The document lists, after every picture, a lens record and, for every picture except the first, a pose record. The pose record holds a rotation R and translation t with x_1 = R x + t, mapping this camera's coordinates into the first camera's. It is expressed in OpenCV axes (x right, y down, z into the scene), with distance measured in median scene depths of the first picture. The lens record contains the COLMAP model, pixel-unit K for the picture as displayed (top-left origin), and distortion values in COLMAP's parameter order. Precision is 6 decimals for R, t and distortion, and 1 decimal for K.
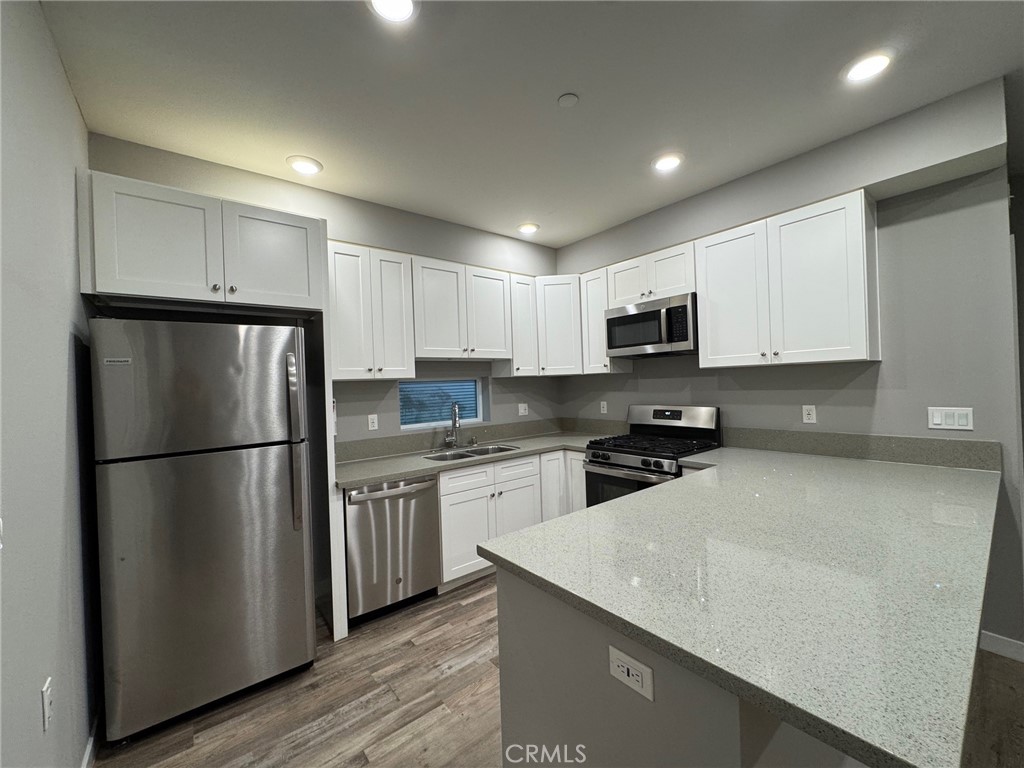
lens RADIAL K [[407.0, 0, 513.6], [0, 407.0, 383.7], [0, 0, 1]] dist [-0.004009, 0.000644]
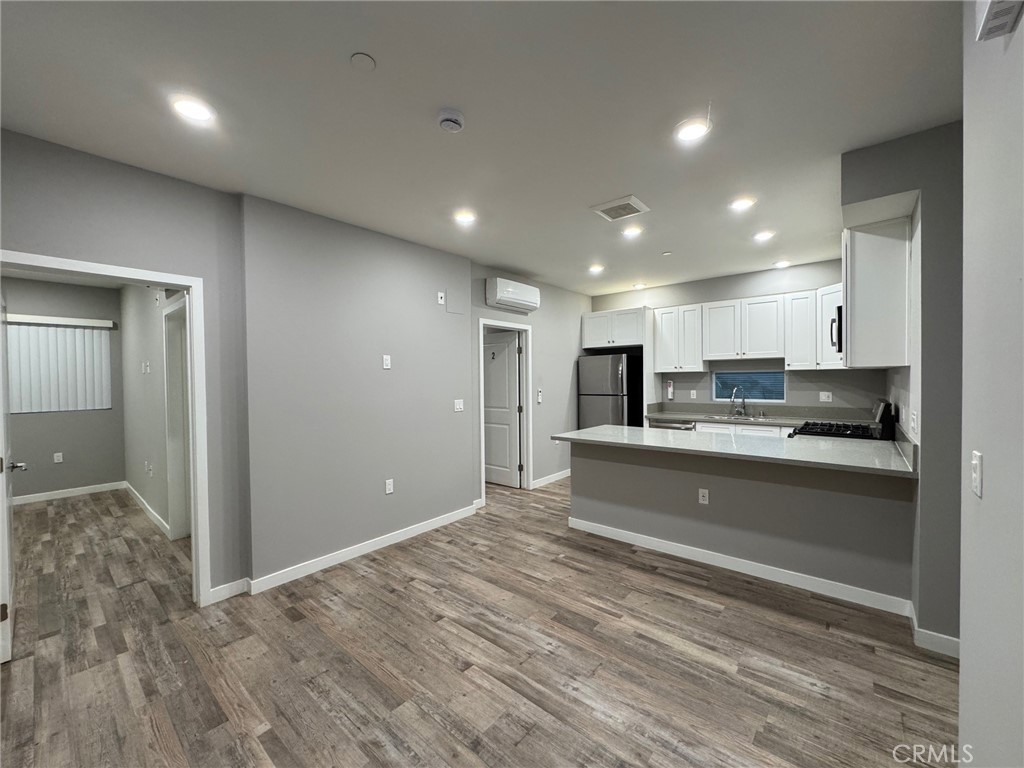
lens RADIAL K [[407.0, 0, 511.0], [0, 407.0, 384.4], [0, 0, 1]] dist [-0.004009, 0.000644]
pose [[0.192184, 0.049049, -0.980132, 1.373927], [0.005334, 0.998683, 0.051024, -0.053228], [0.981344, -0.015034, 0.191669, -0.187868]]
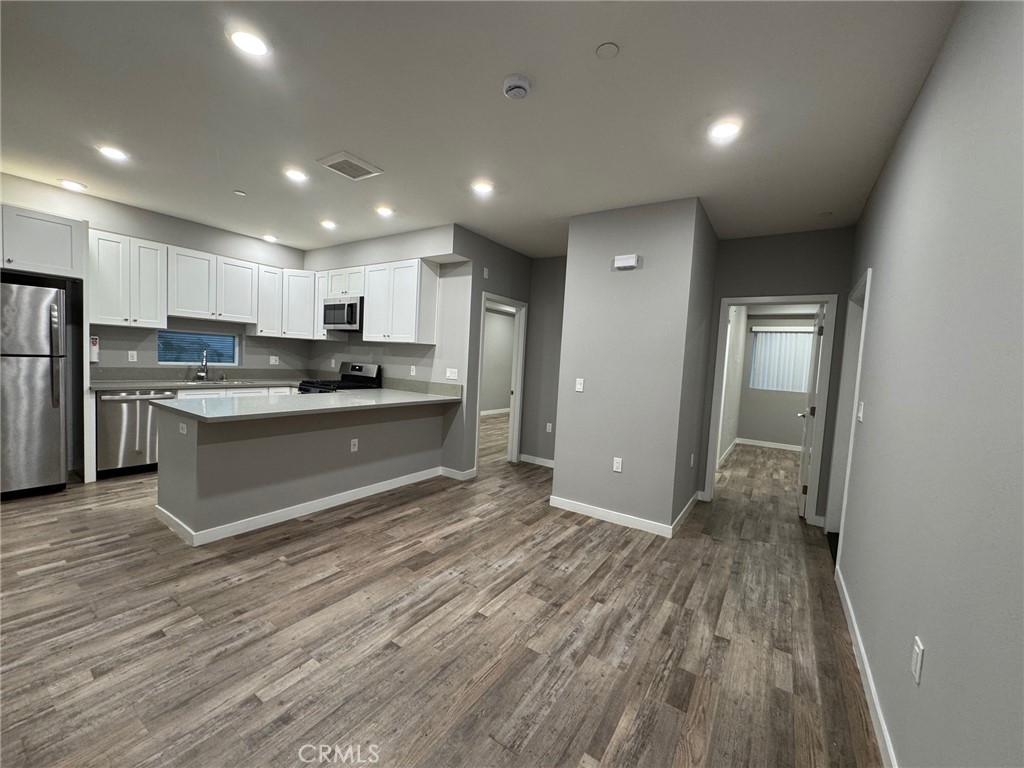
lens RADIAL K [[407.0, 0, 513.1], [0, 407.0, 383.2], [0, 0, 1]] dist [-0.004009, 0.000644]
pose [[0.949097, 0.068738, 0.307393, 0.518604], [-0.087458, 0.995034, 0.047527, 0.002762], [-0.302600, -0.071992, 0.950395, -0.814201]]
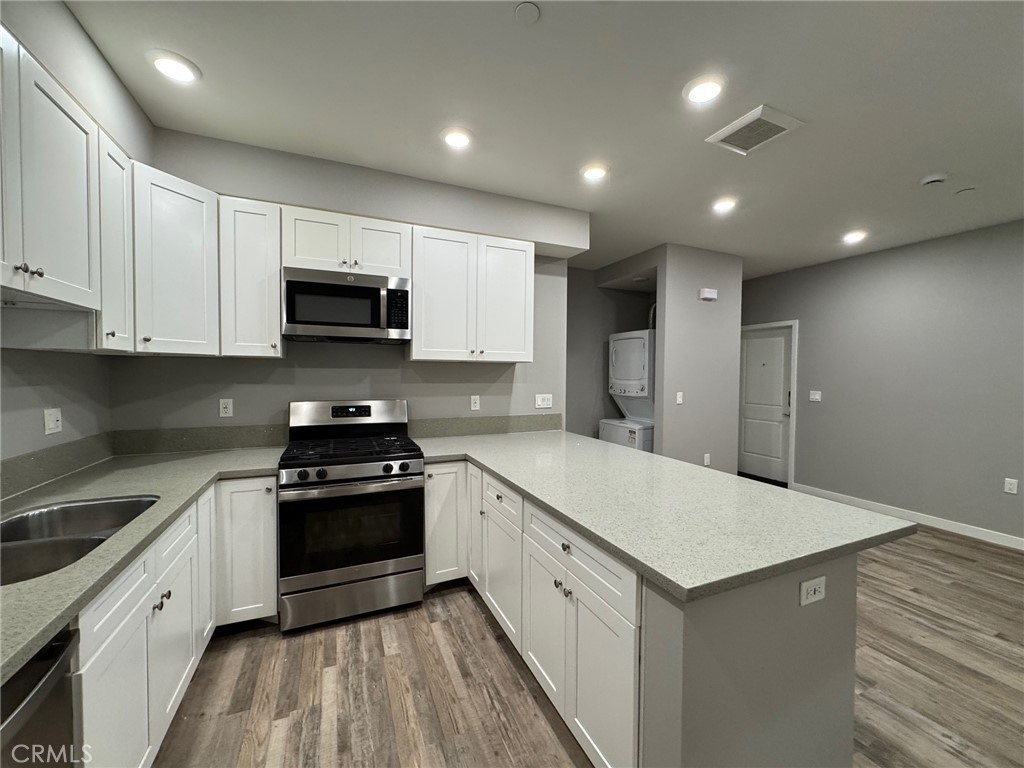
lens RADIAL K [[407.0, 0, 509.3], [0, 407.0, 384.5], [0, 0, 1]] dist [-0.004009, 0.000644]
pose [[0.260931, 0.006756, 0.965334, -0.390673], [-0.018563, 0.999826, -0.001980, 0.017207], [-0.965179, -0.017403, 0.261011, 0.503475]]
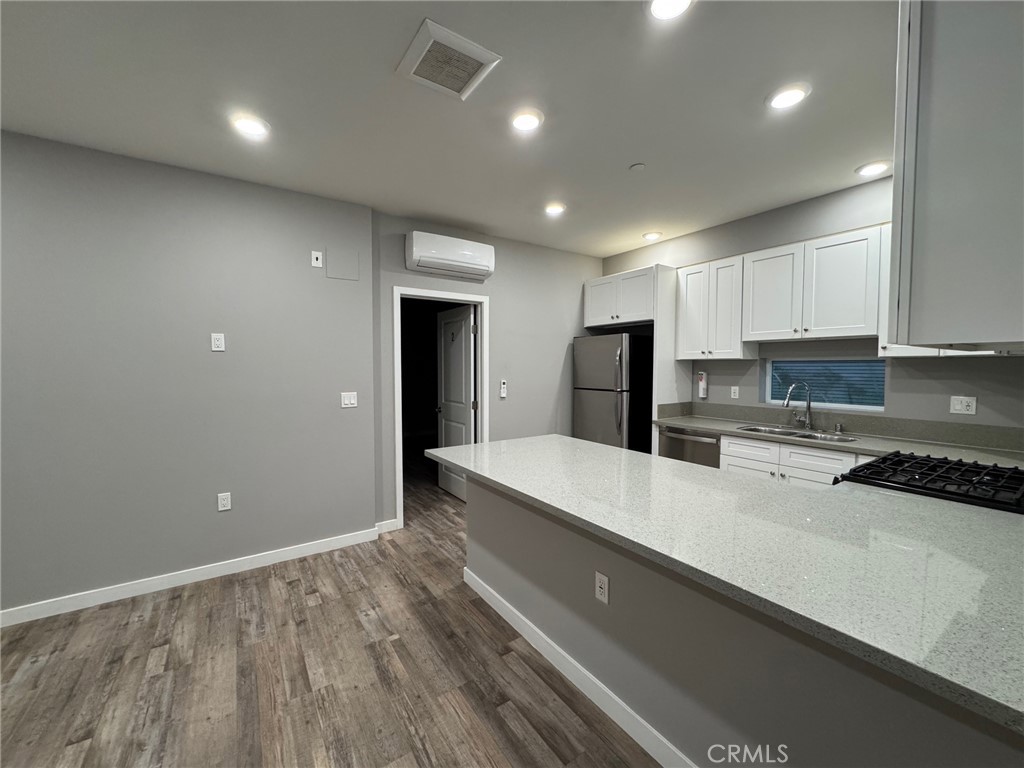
lens RADIAL K [[407.0, 0, 511.0], [0, 407.0, 383.7], [0, 0, 1]] dist [-0.004009, 0.000644]
pose [[-0.076799, 0.080594, -0.993784, 1.005932], [0.003233, 0.996743, 0.080584, -0.038868], [0.997041, 0.002976, -0.076809, 0.413858]]
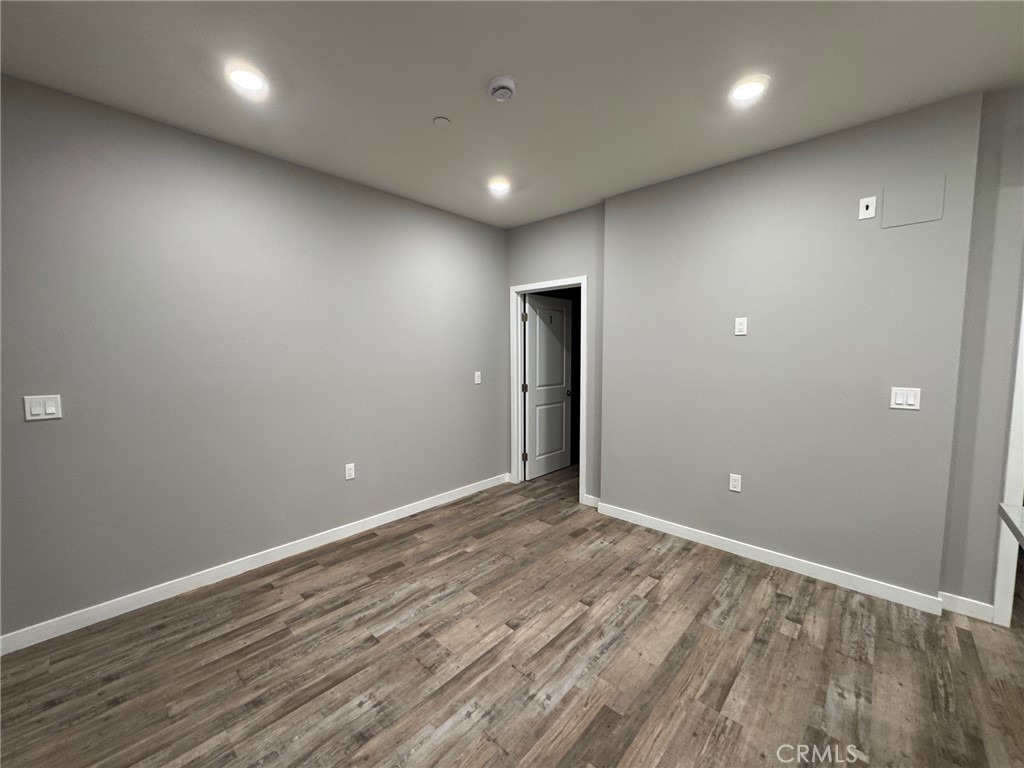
lens RADIAL K [[407.0, 0, 513.4], [0, 407.0, 384.0], [0, 0, 1]] dist [-0.004009, 0.000644]
pose [[-0.987672, 0.050034, -0.148327, 0.796197], [0.037518, 0.995587, 0.086012, -0.028609], [0.151976, 0.079386, -0.985191, 0.530433]]
